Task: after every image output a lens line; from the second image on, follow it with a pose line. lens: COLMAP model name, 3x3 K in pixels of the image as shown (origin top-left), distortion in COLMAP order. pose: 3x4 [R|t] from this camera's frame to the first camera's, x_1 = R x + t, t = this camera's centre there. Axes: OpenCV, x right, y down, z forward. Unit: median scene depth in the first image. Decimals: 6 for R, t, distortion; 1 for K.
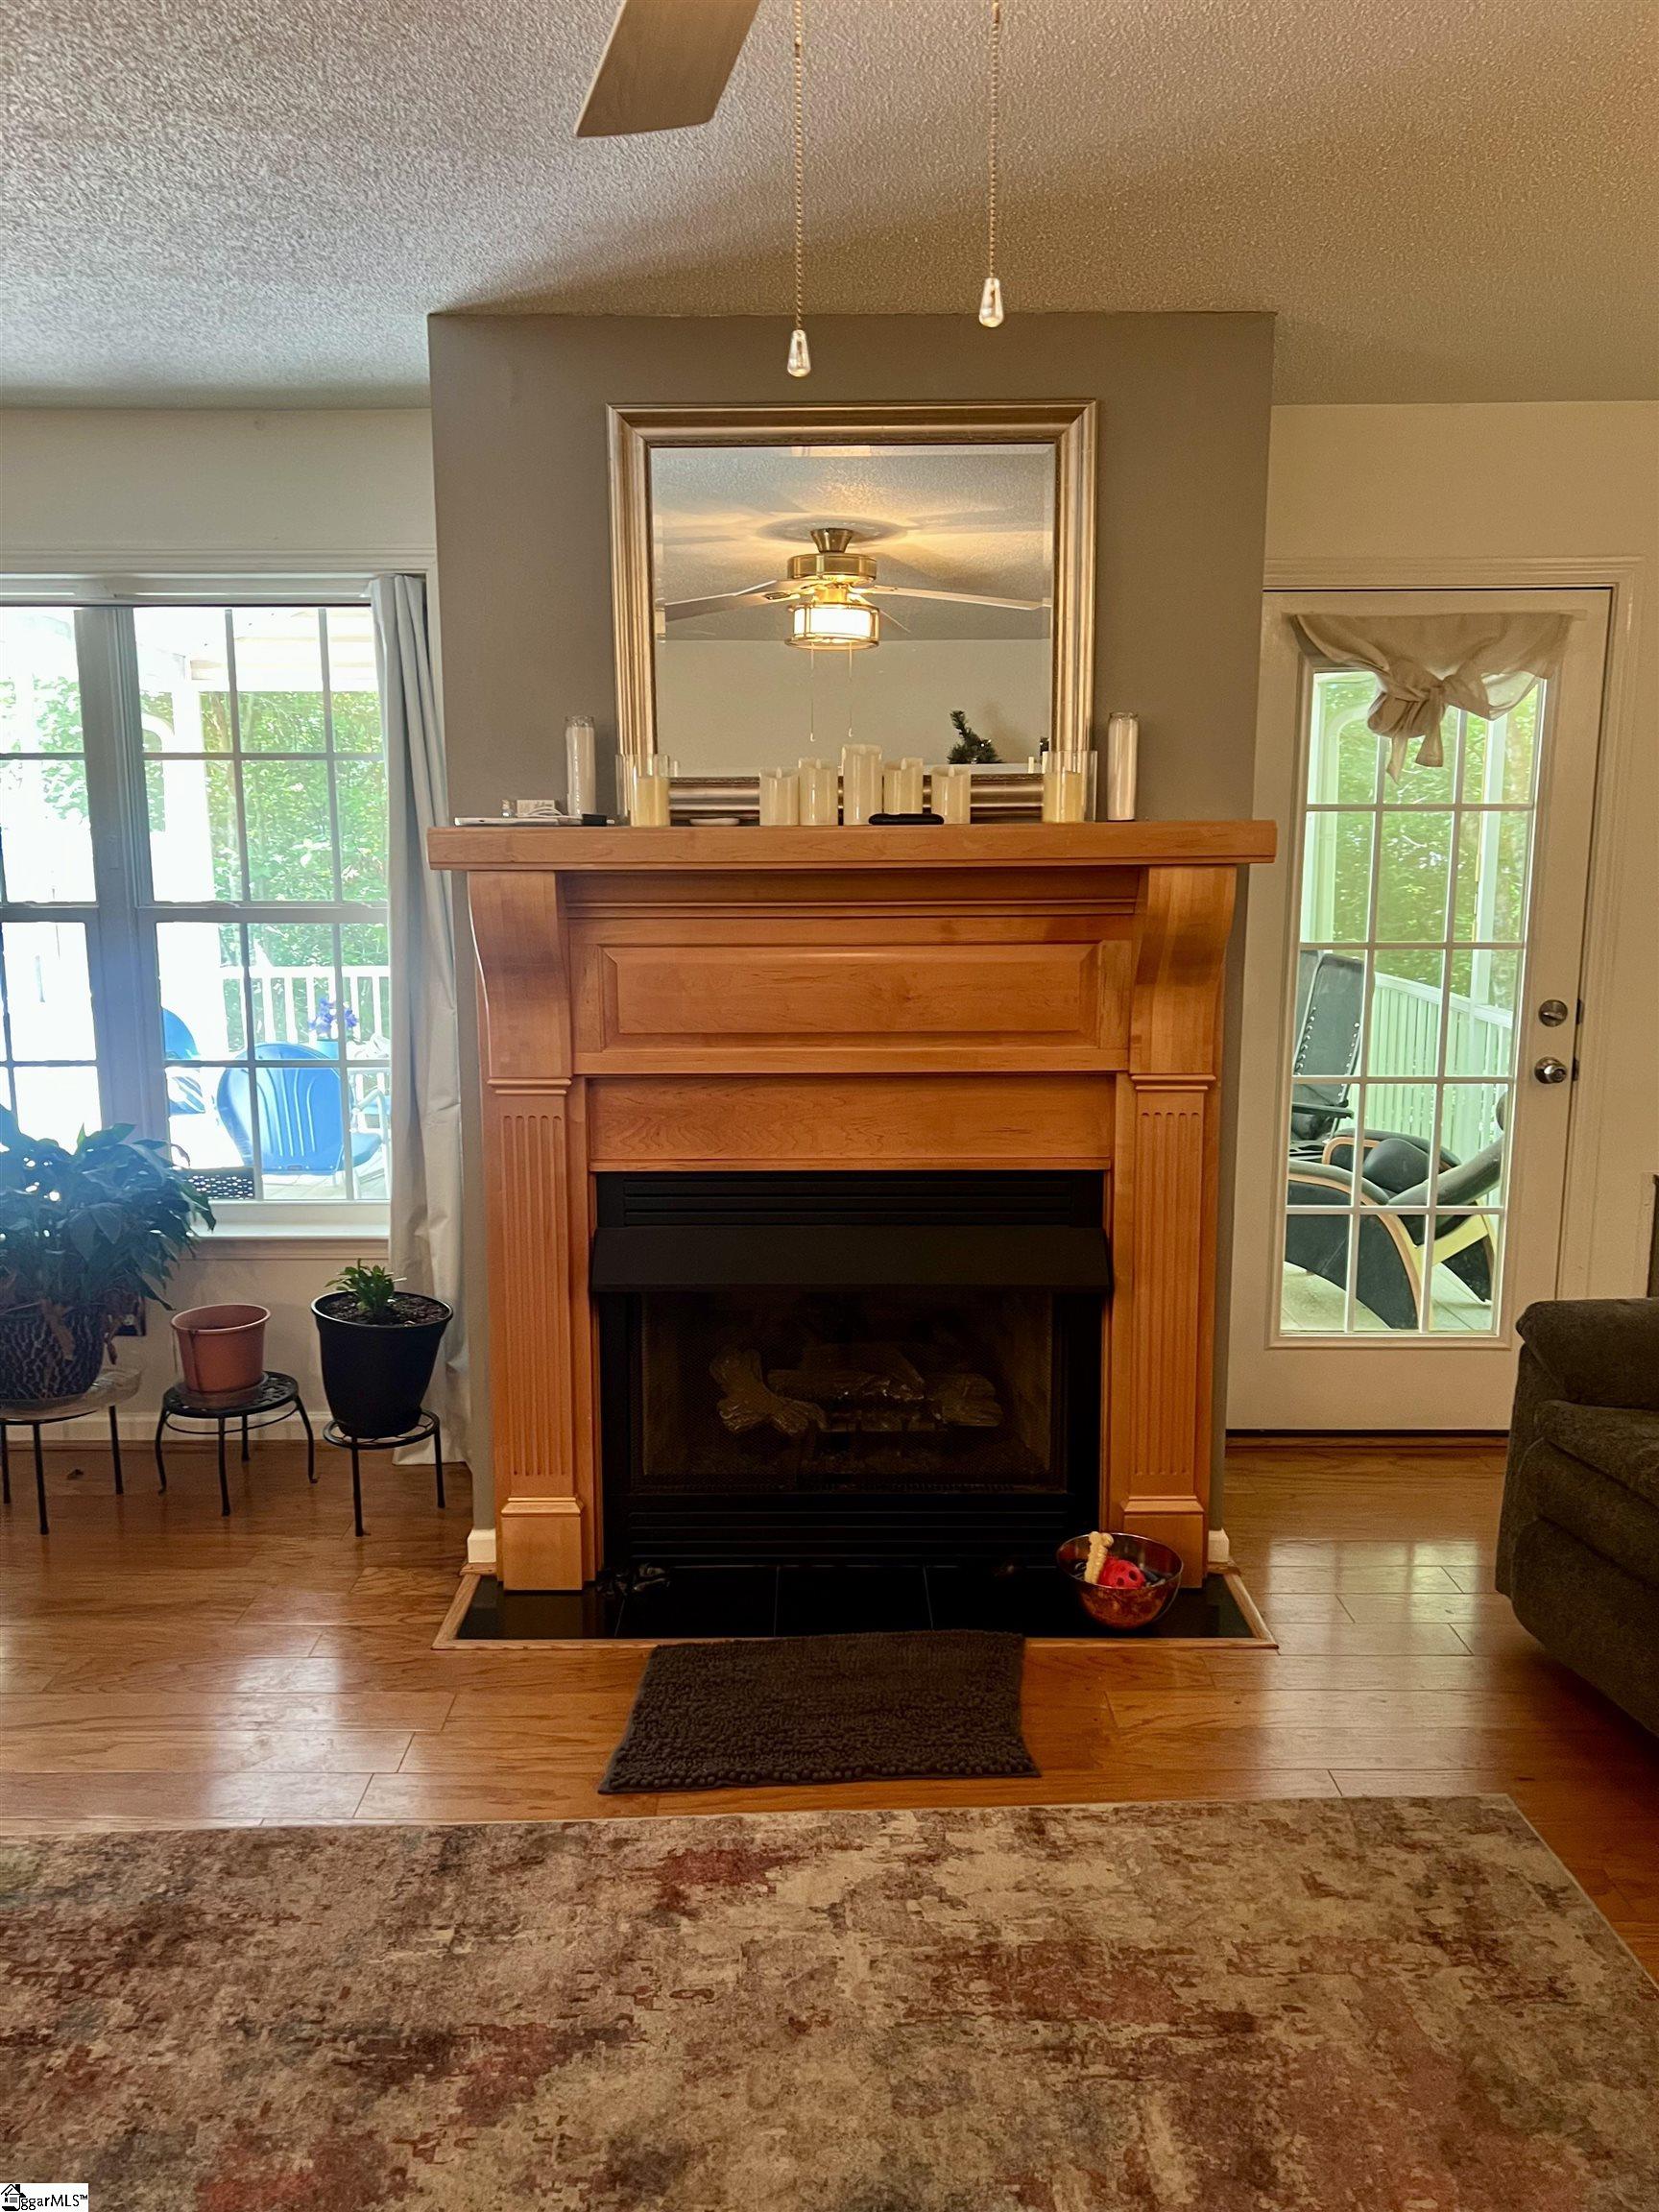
lens RADIAL K [[1669.0, 0, 813.2], [0, 1669.0, 1113.0], [0, 0, 1]] dist [0.063054, -0.065270]
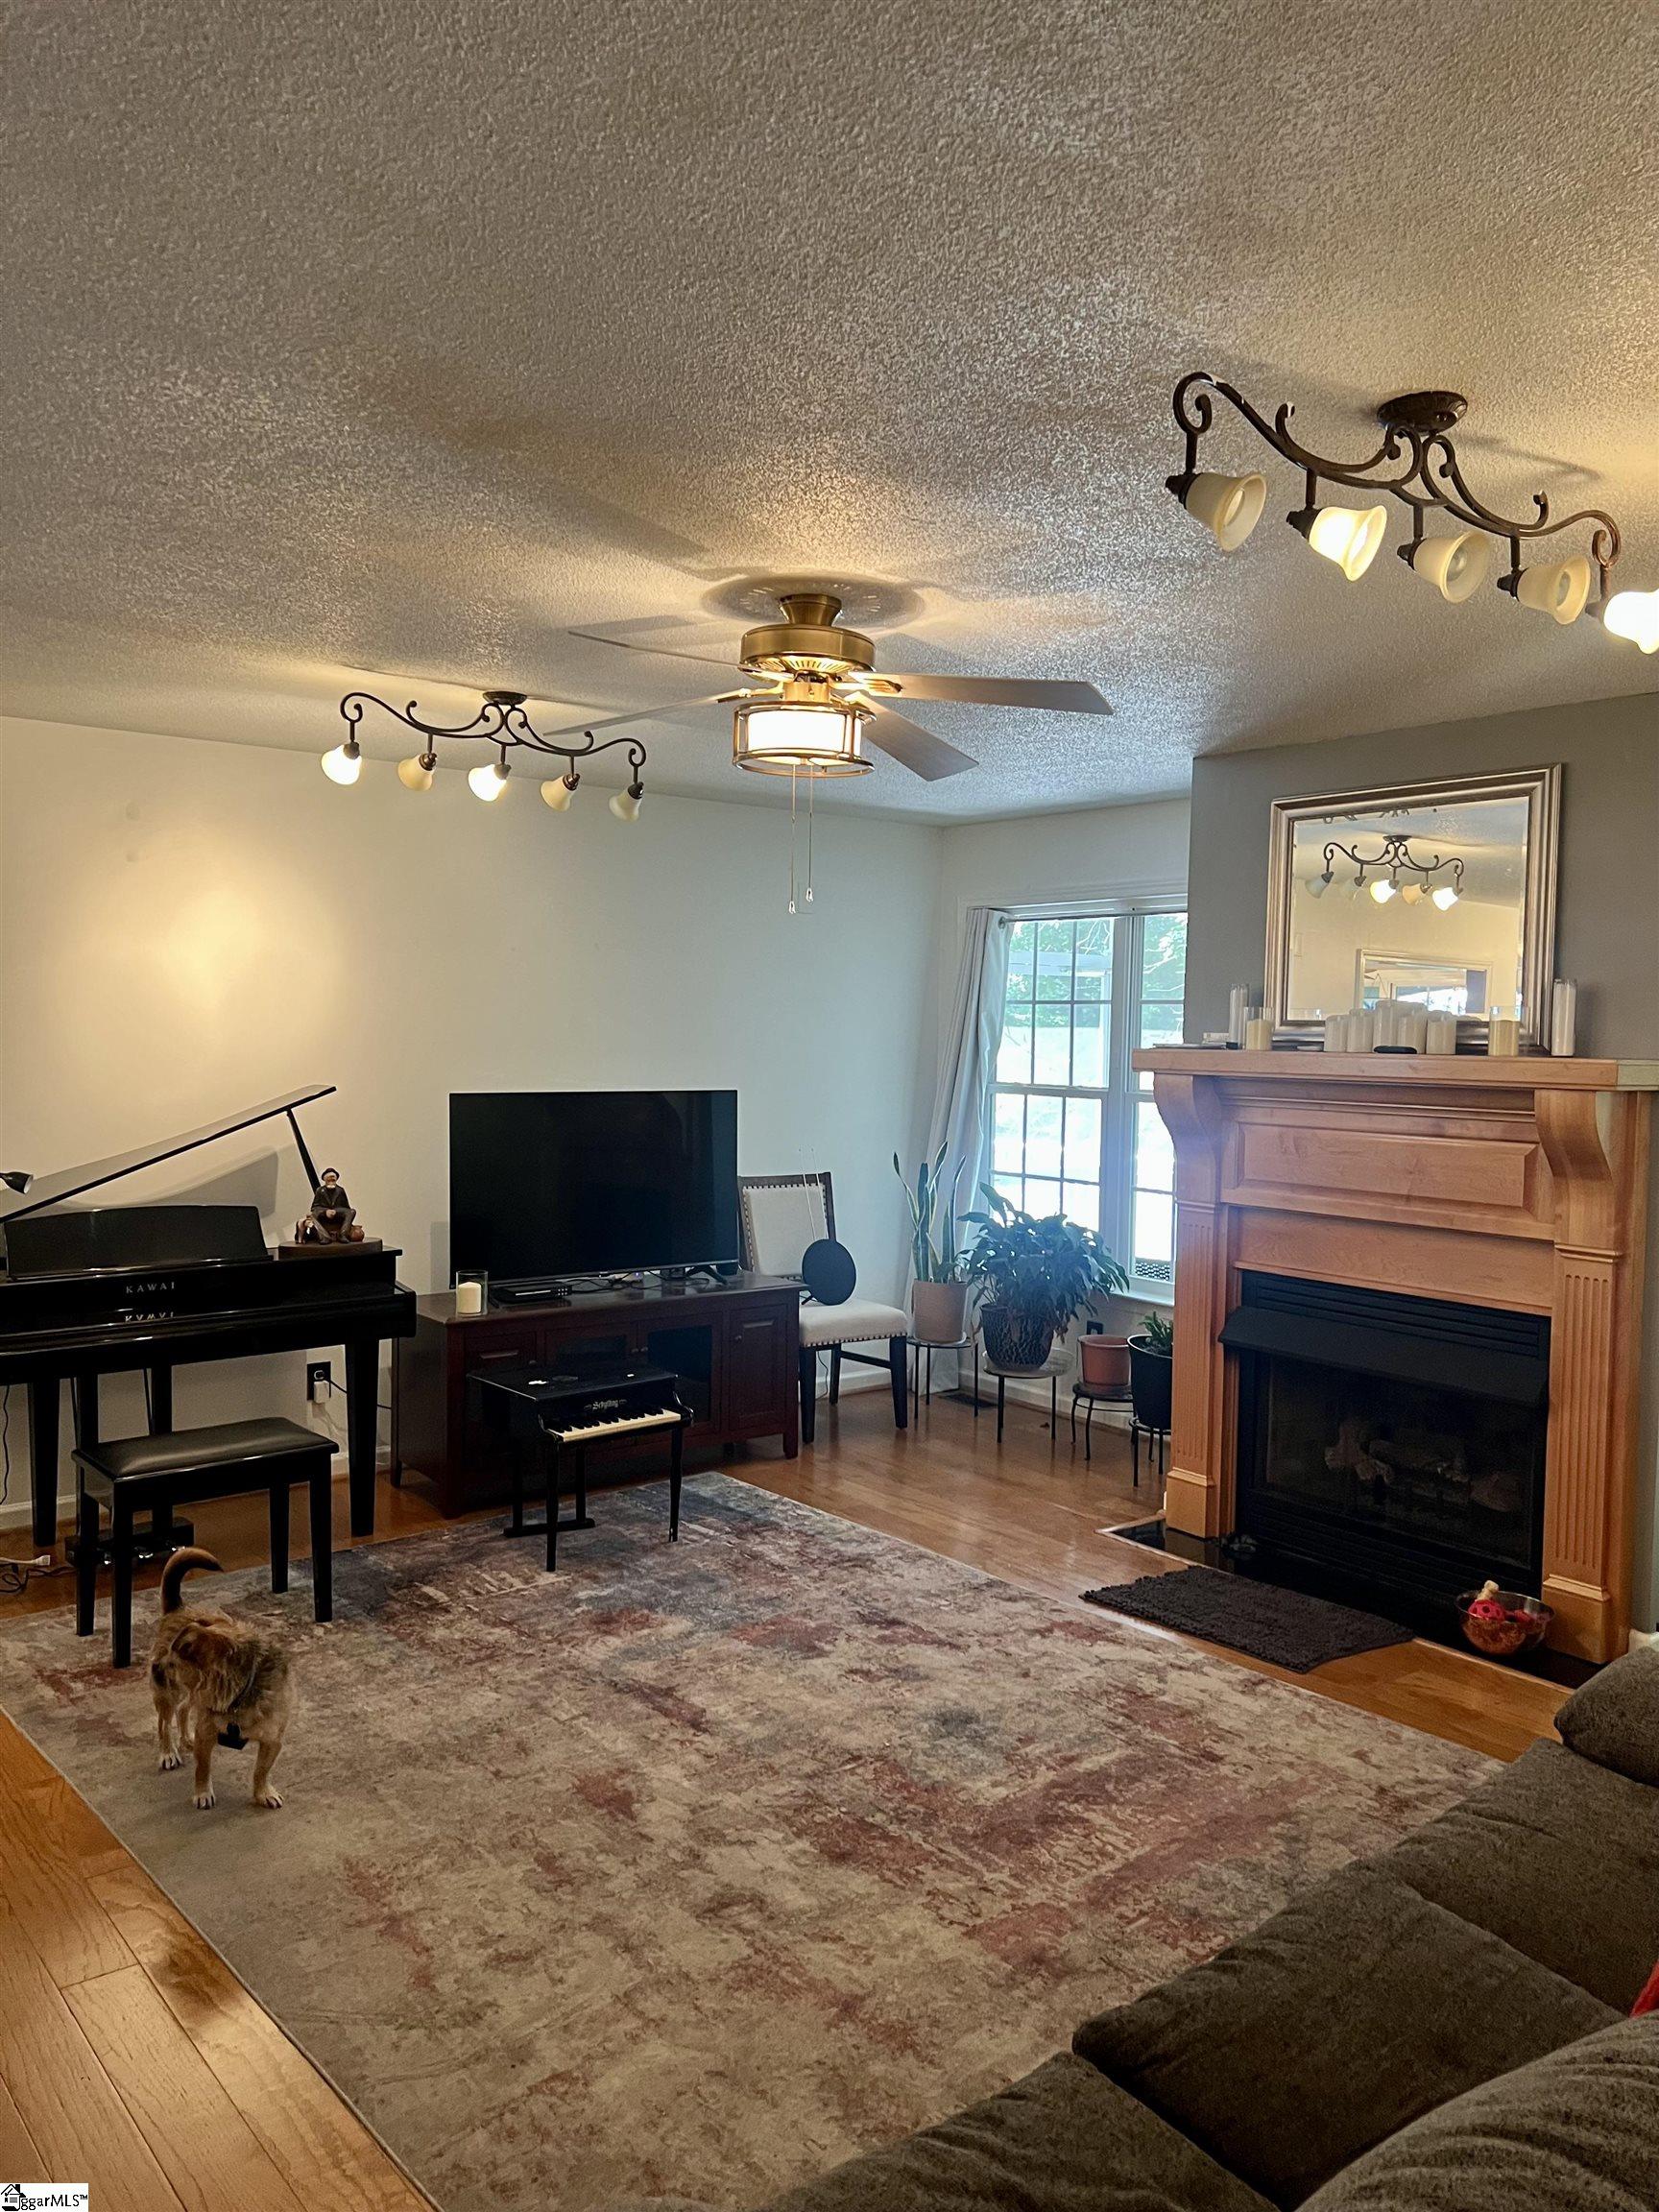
lens RADIAL K [[1665.1, 0, 829.5], [0, 1665.1, 1106.0], [0, 0, 1]] dist [0.042964, -0.065297]
pose [[0.619552, 0.055178, -0.783014, 0.906858], [-0.157806, 0.985916, -0.055386, 0.035815], [0.768930, 0.157879, 0.619533, -0.302221]]
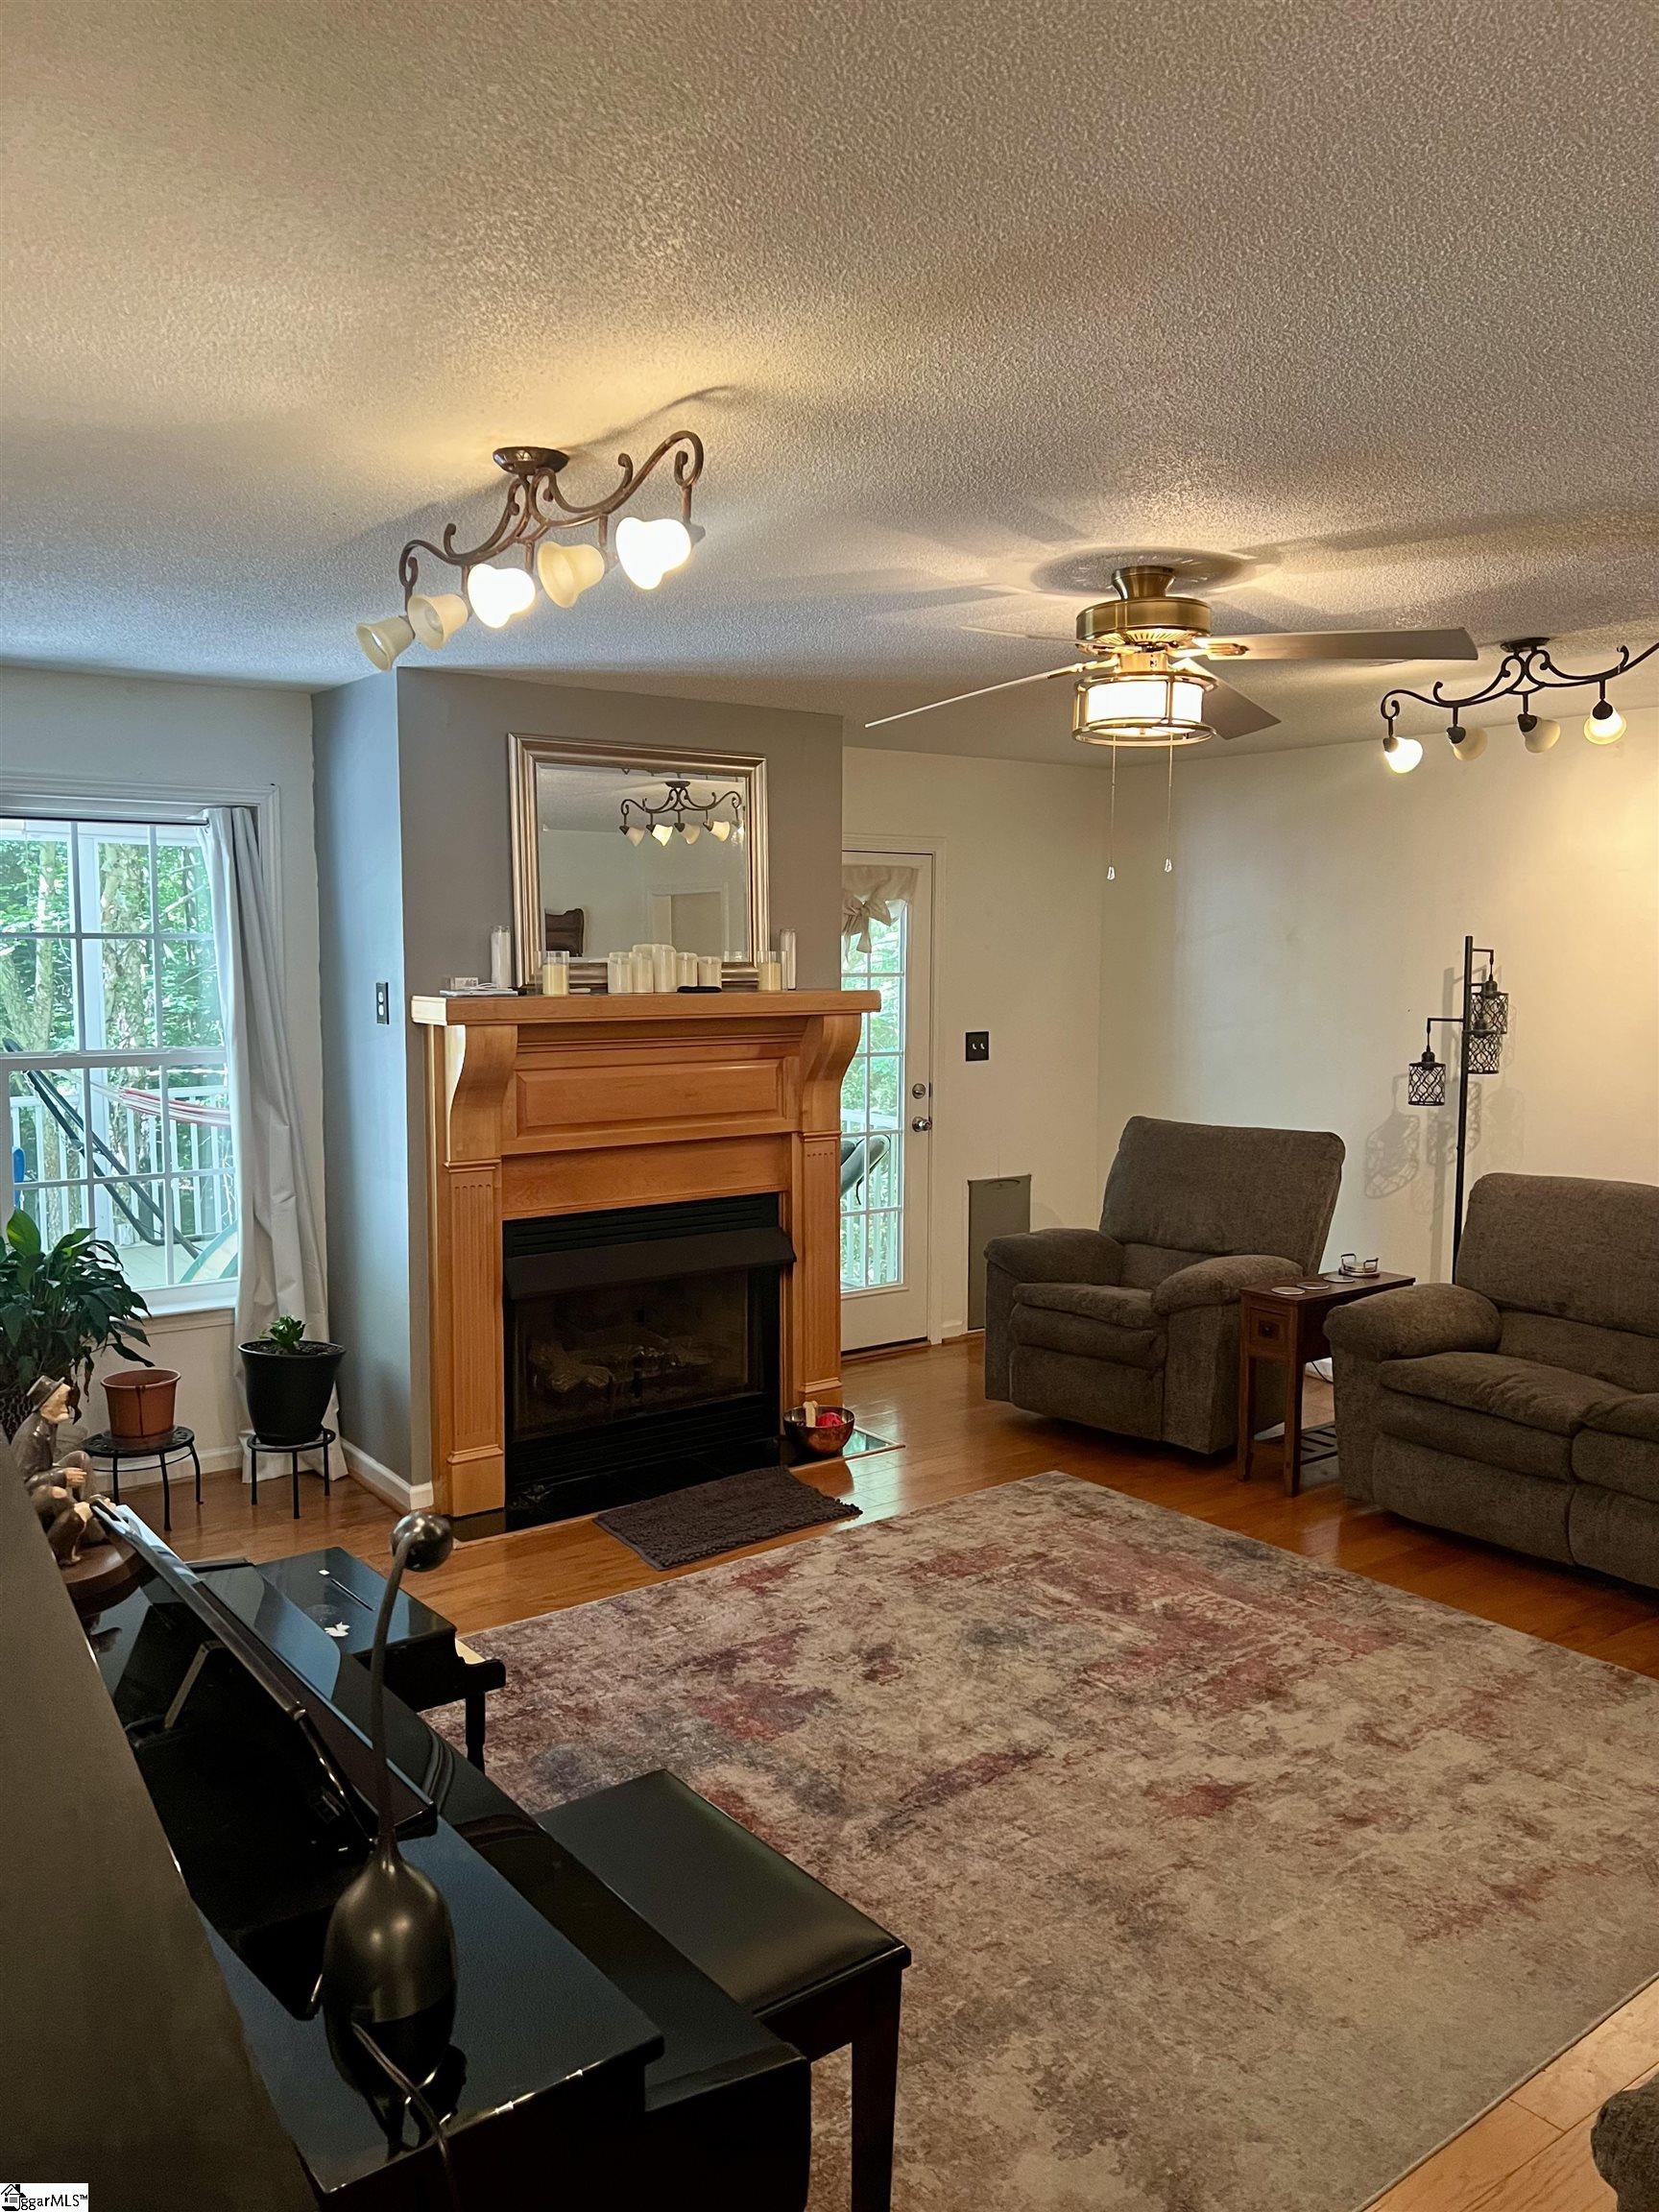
lens RADIAL K [[1678.1, 0, 838.6], [0, 1678.1, 1094.7], [0, 0, 1]] dist [0.053516, -0.069535]
pose [[0.804927, -0.048180, 0.591415, -0.834613], [0.095674, 0.994195, -0.049221, 0.027943], [-0.585611, 0.096202, 0.804864, -0.437489]]
